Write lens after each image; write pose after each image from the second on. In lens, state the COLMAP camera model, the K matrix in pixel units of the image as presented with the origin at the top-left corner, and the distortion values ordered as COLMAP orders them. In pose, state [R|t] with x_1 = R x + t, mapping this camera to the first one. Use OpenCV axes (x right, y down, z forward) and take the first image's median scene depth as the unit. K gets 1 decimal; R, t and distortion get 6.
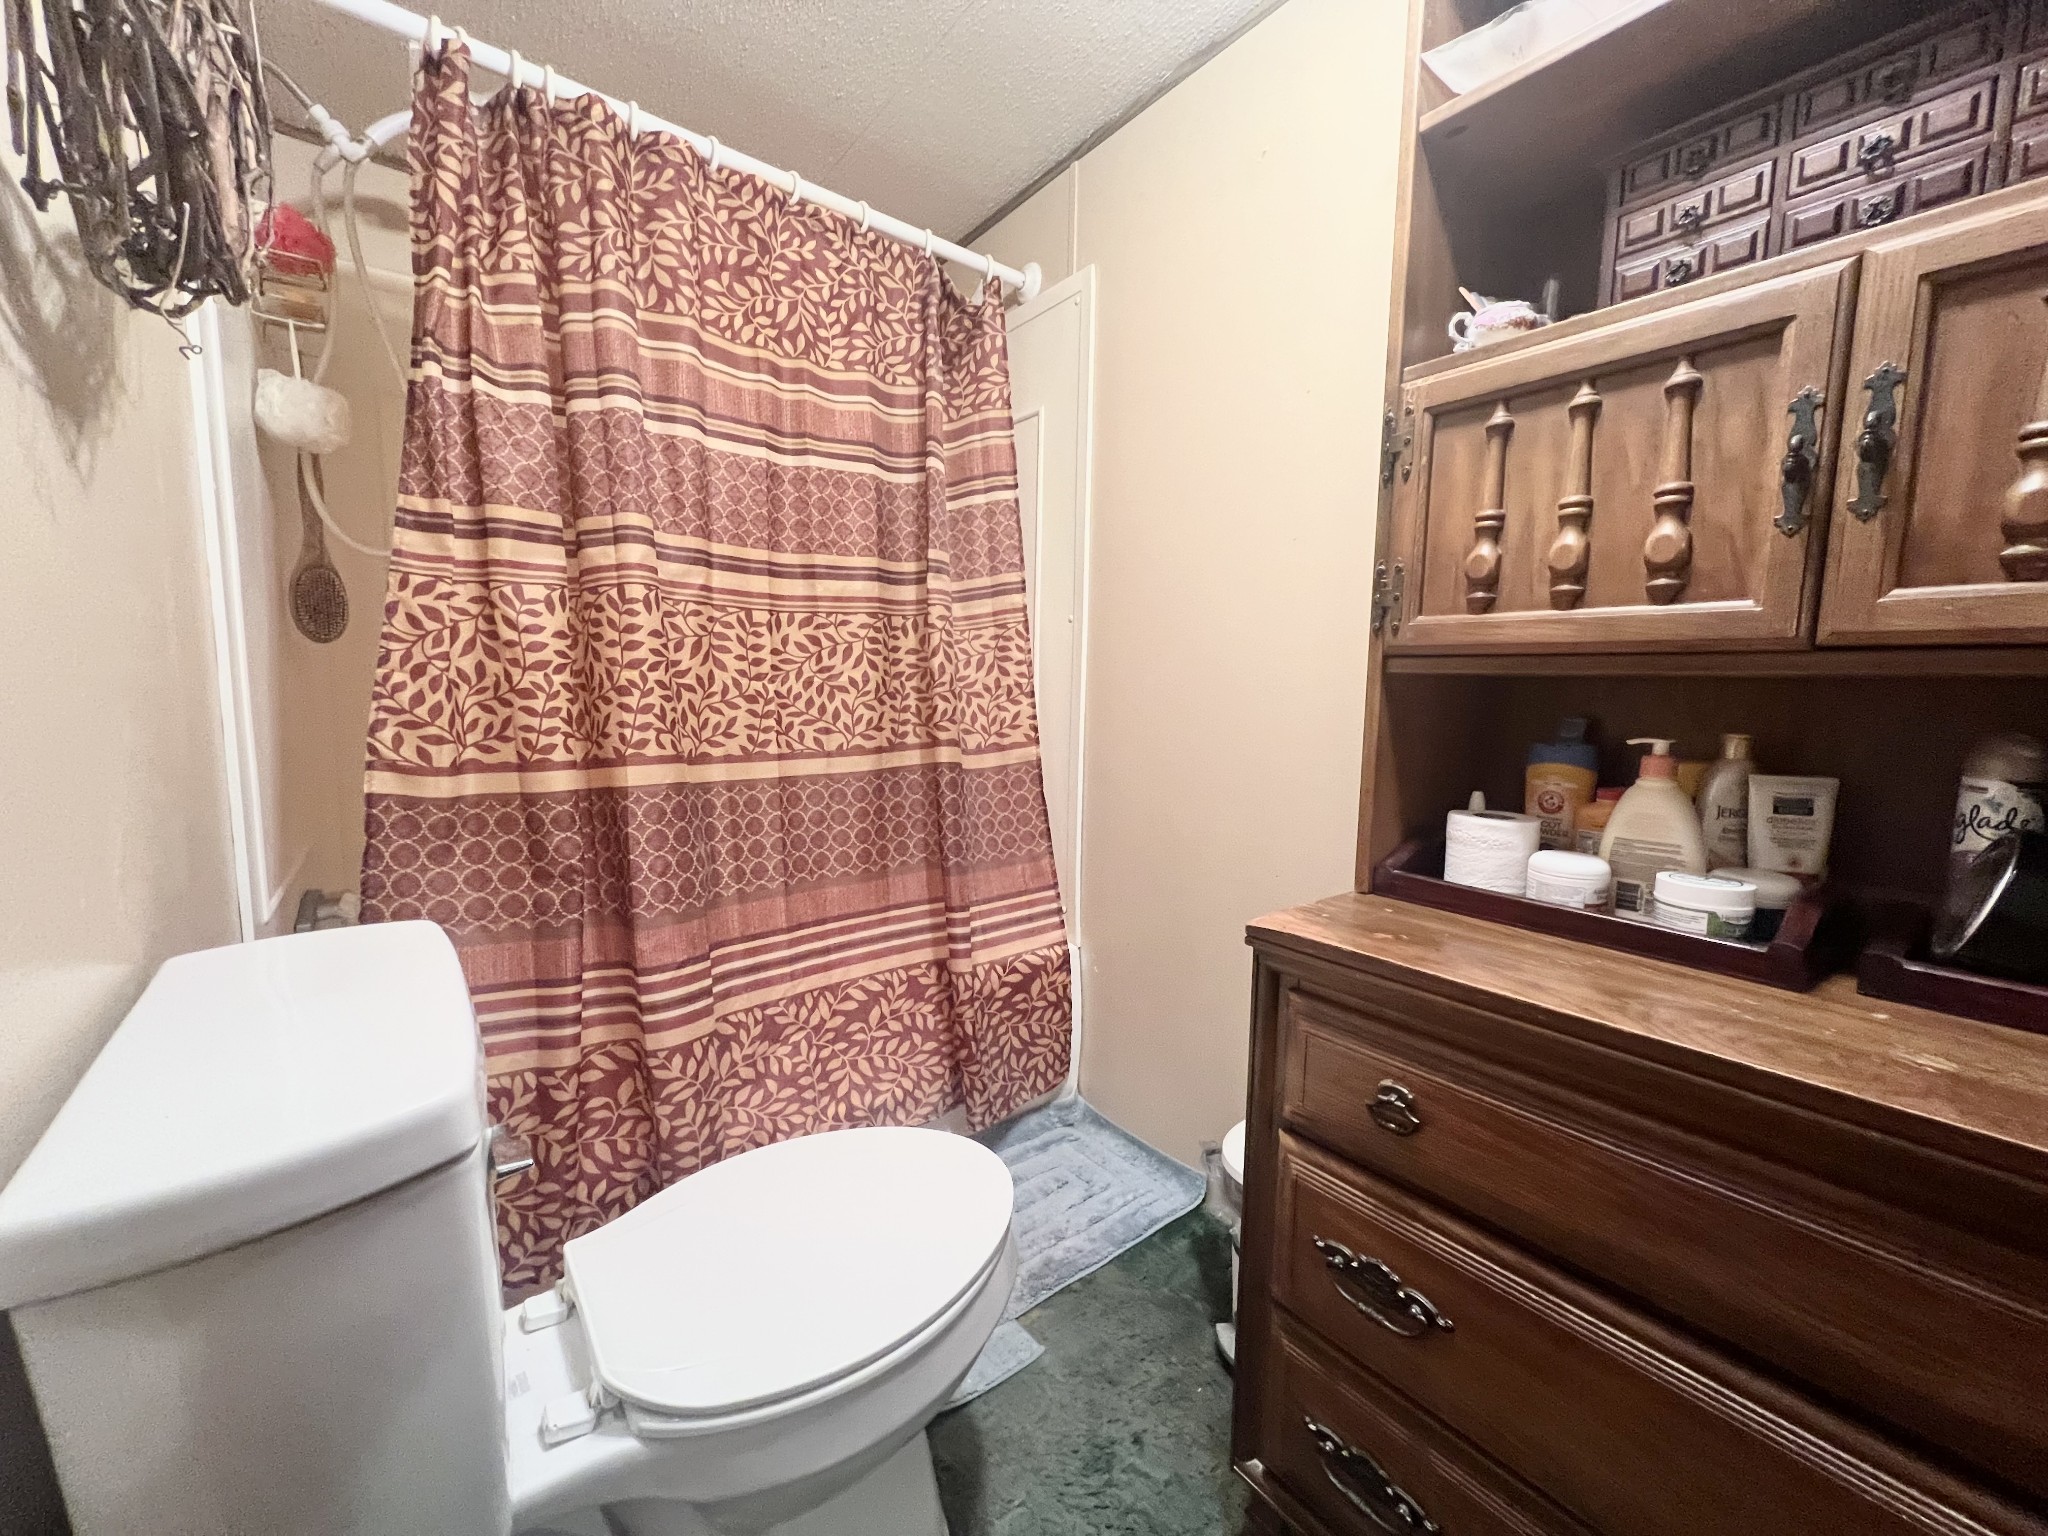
lens RADIAL K [[811.9, 0, 1029.3], [0, 811.9, 766.5], [0, 0, 1]] dist [-0.001047, 0.000292]
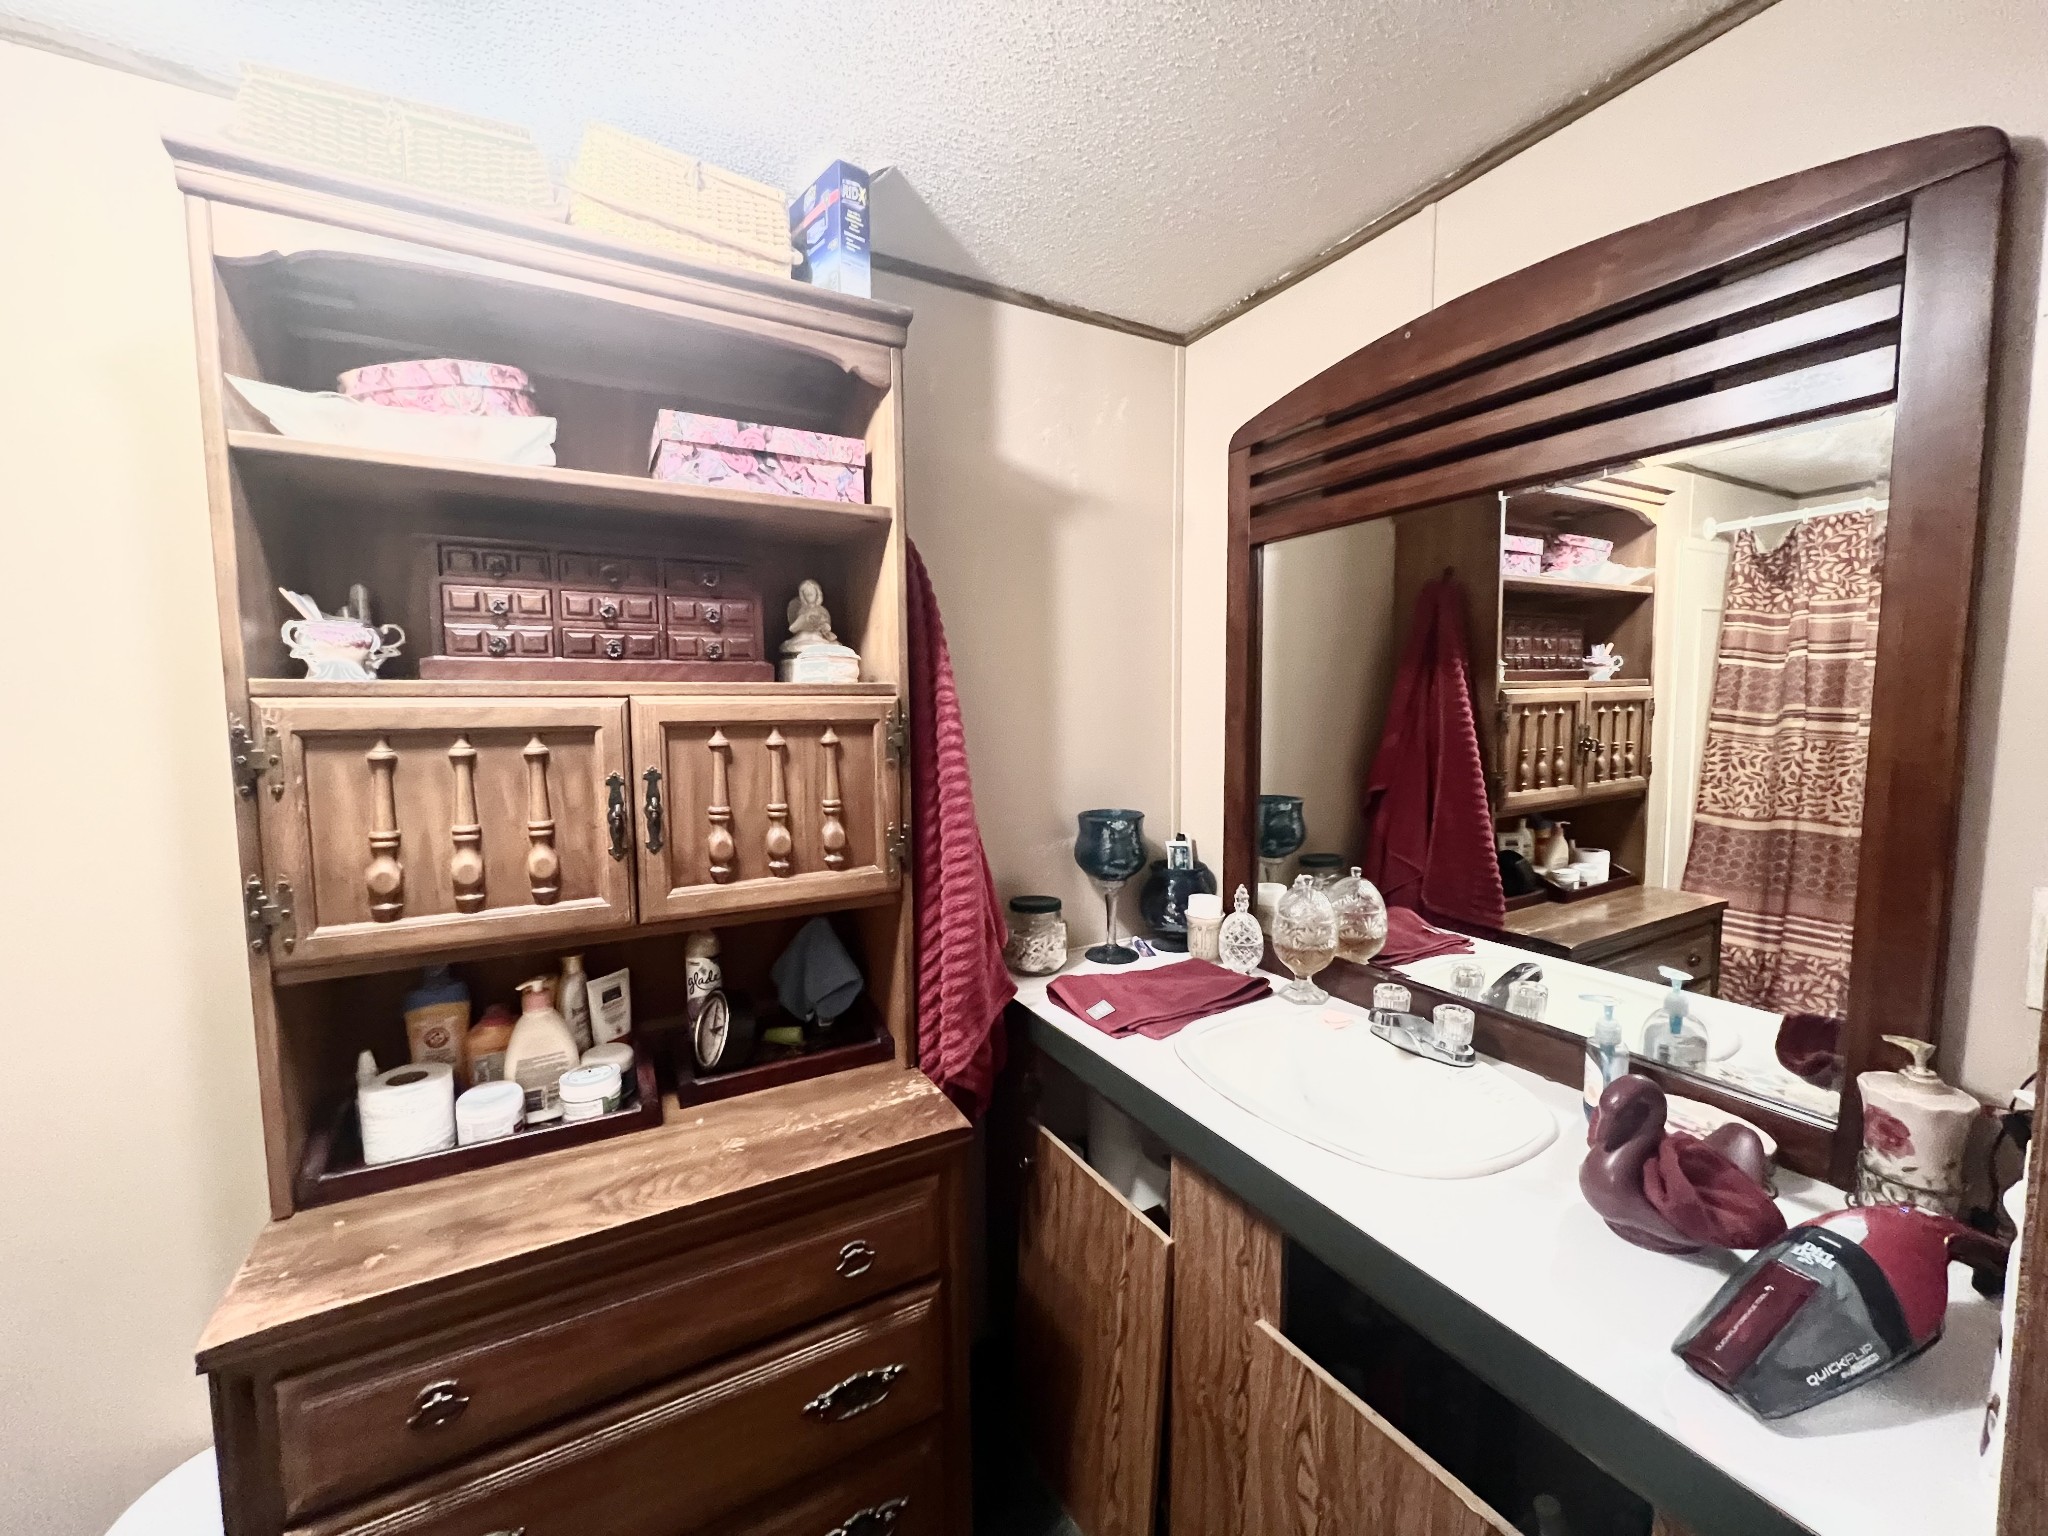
lens RADIAL K [[811.9, 0, 1024.1], [0, 811.9, 775.5], [0, 0, 1]] dist [-0.001047, 0.000292]
pose [[0.142583, -0.105098, 0.984187, -0.418505], [0.116353, 0.989232, 0.088781, -0.417680], [-0.982920, 0.101854, 0.153276, -0.037427]]
